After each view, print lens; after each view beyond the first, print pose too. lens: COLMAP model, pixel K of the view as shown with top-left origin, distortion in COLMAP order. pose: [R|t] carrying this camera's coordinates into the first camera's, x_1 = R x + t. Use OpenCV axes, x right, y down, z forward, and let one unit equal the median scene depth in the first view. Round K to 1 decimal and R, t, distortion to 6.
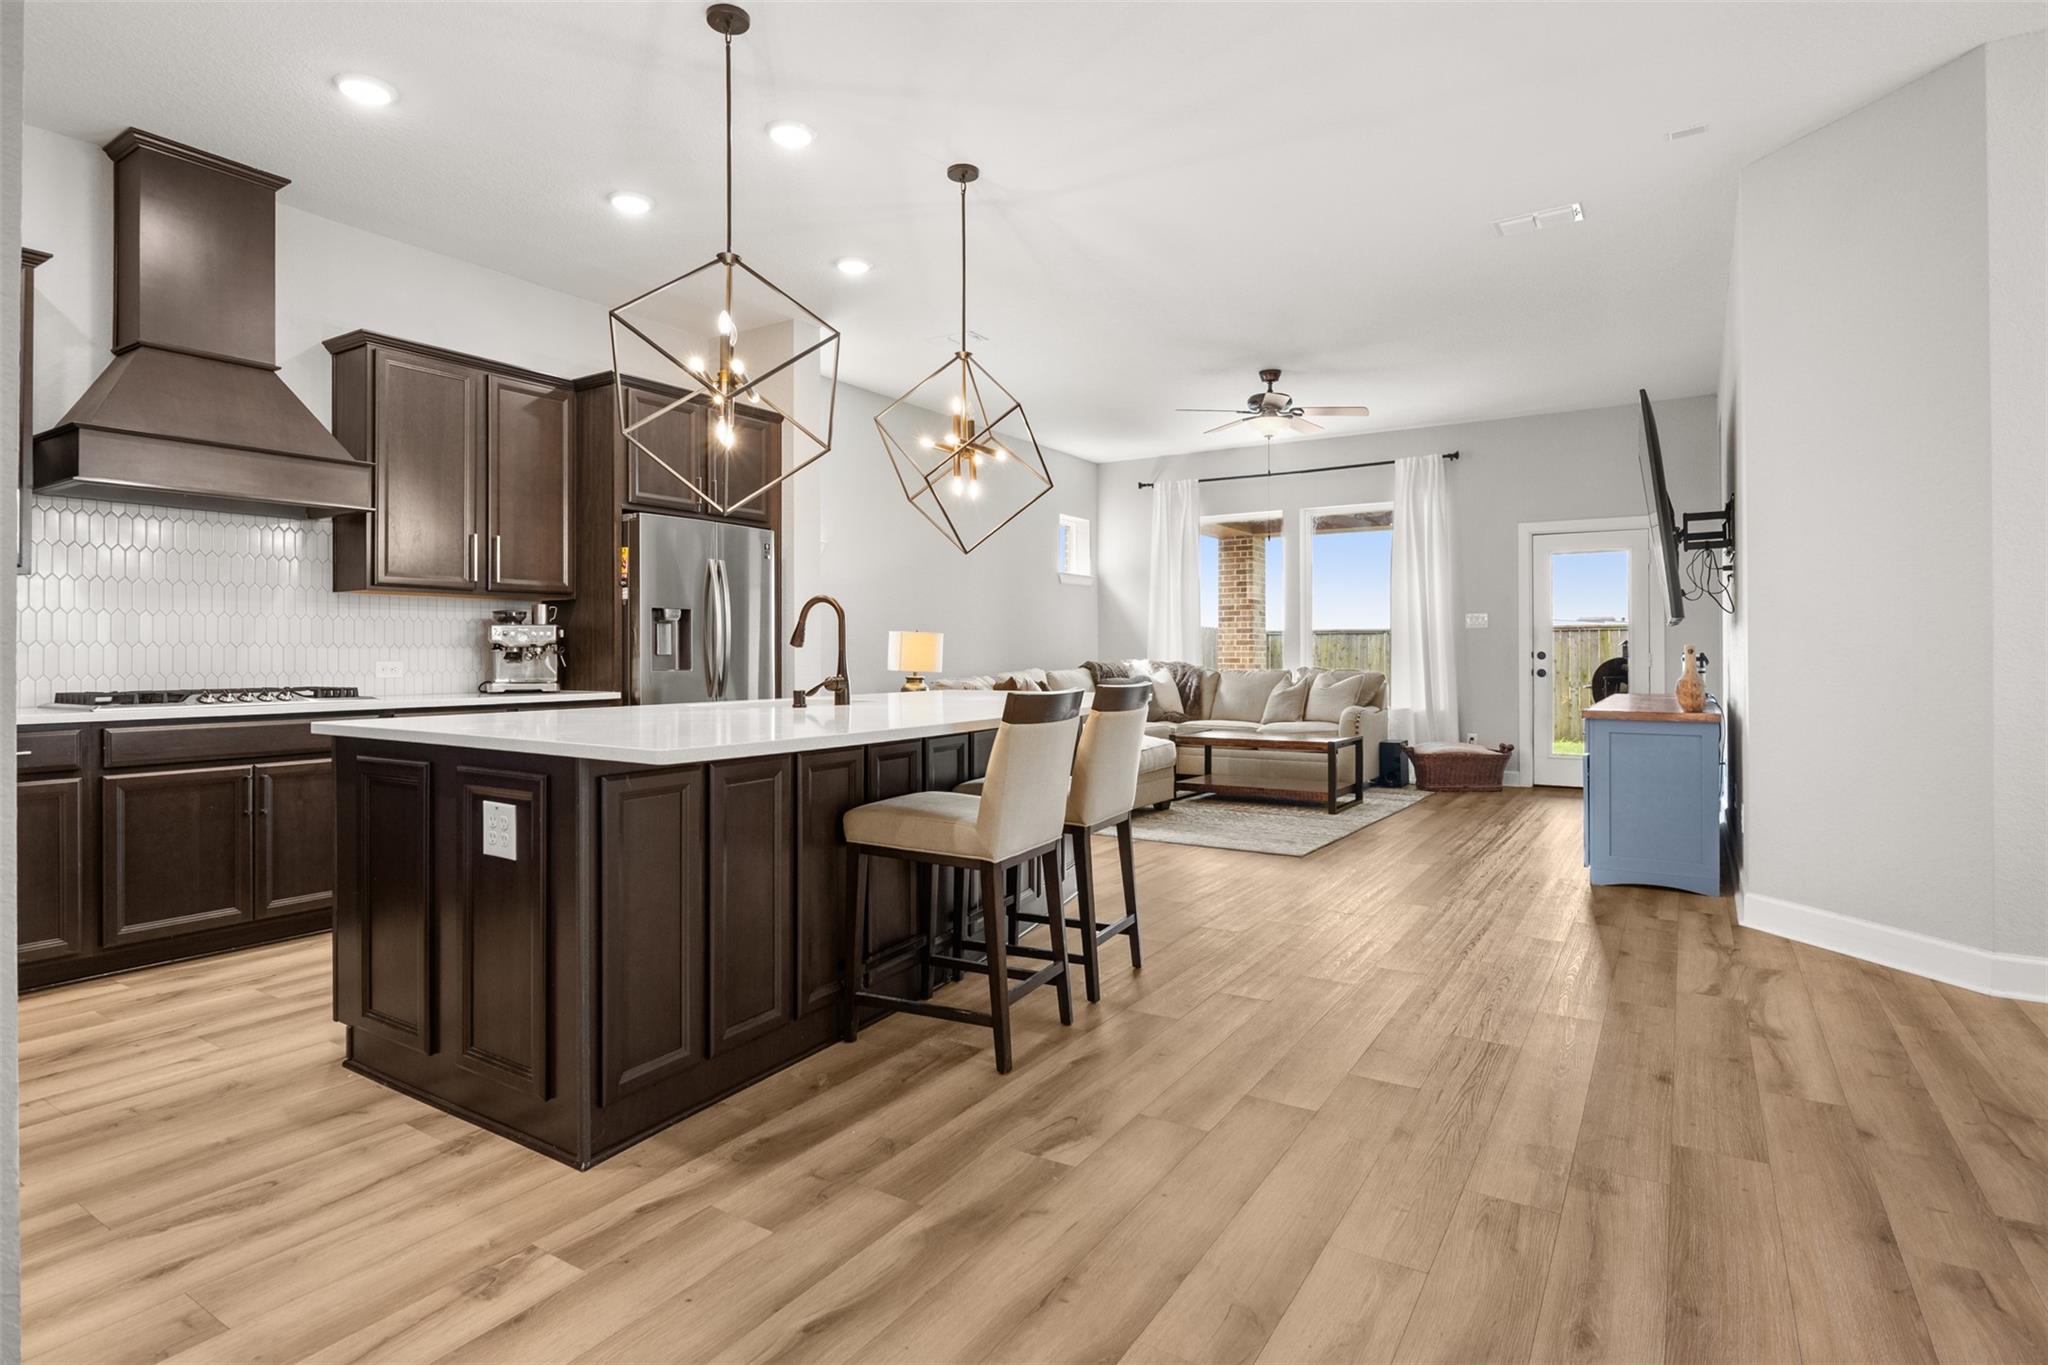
lens RADIAL K [[1048.5, 0, 1035.8], [0, 1048.5, 636.4], [0, 0, 1]] dist [-0.006044, 0.000237]
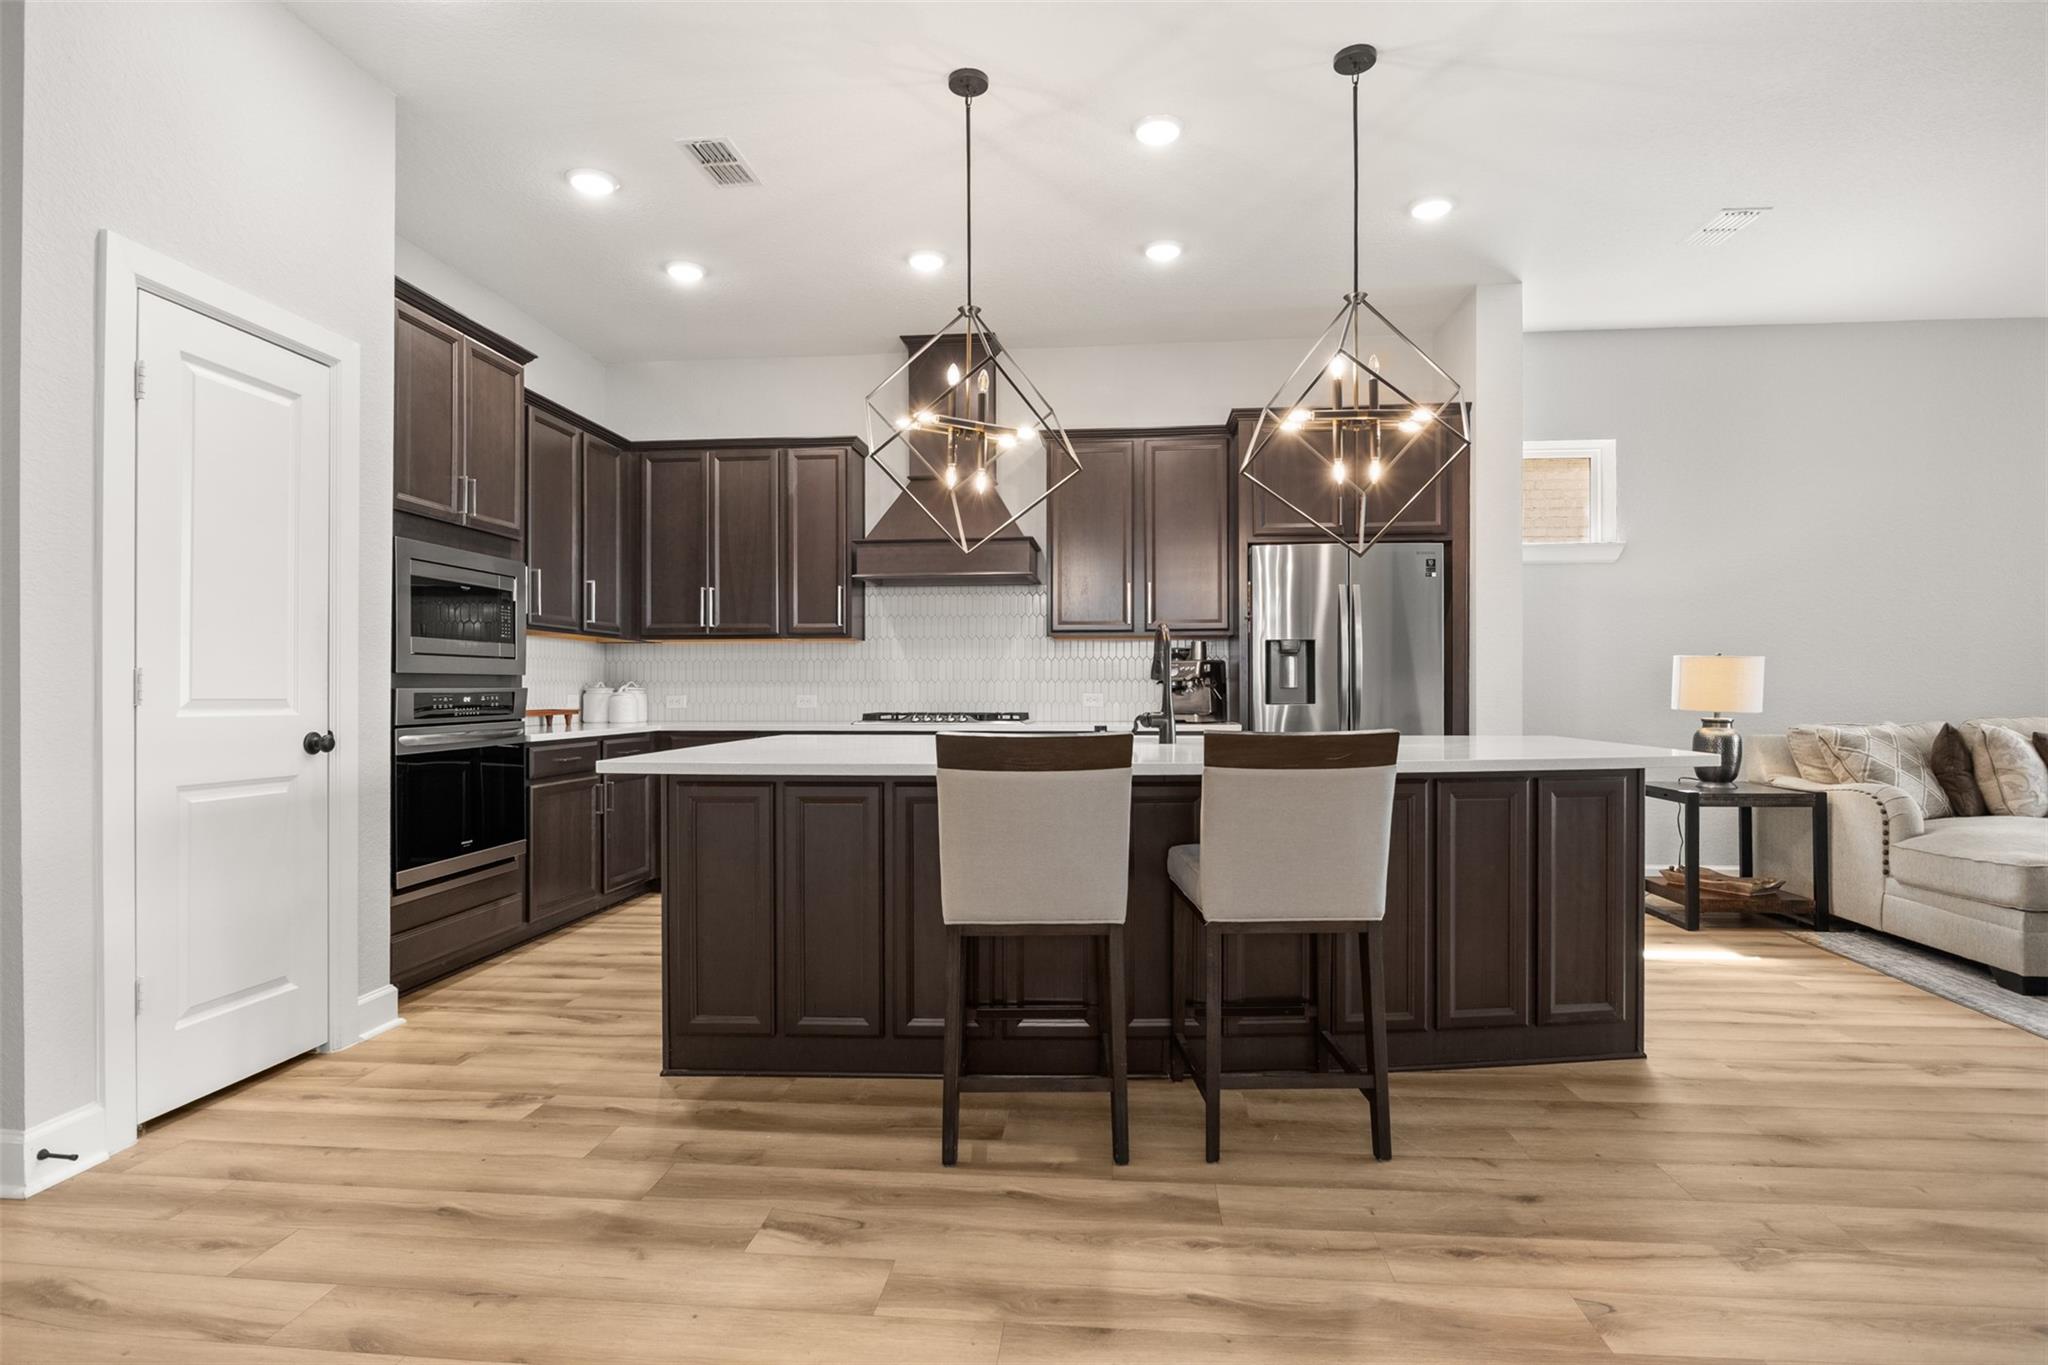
lens RADIAL K [[1048.5, 0, 1024.1], [0, 1048.5, 694.4], [0, 0, 1]] dist [-0.006044, 0.000237]
pose [[0.442097, 0.005781, -0.896948, 0.931591], [0.017548, 0.999732, 0.015092, 0.011029], [0.896795, -0.022412, 0.441878, 0.801070]]
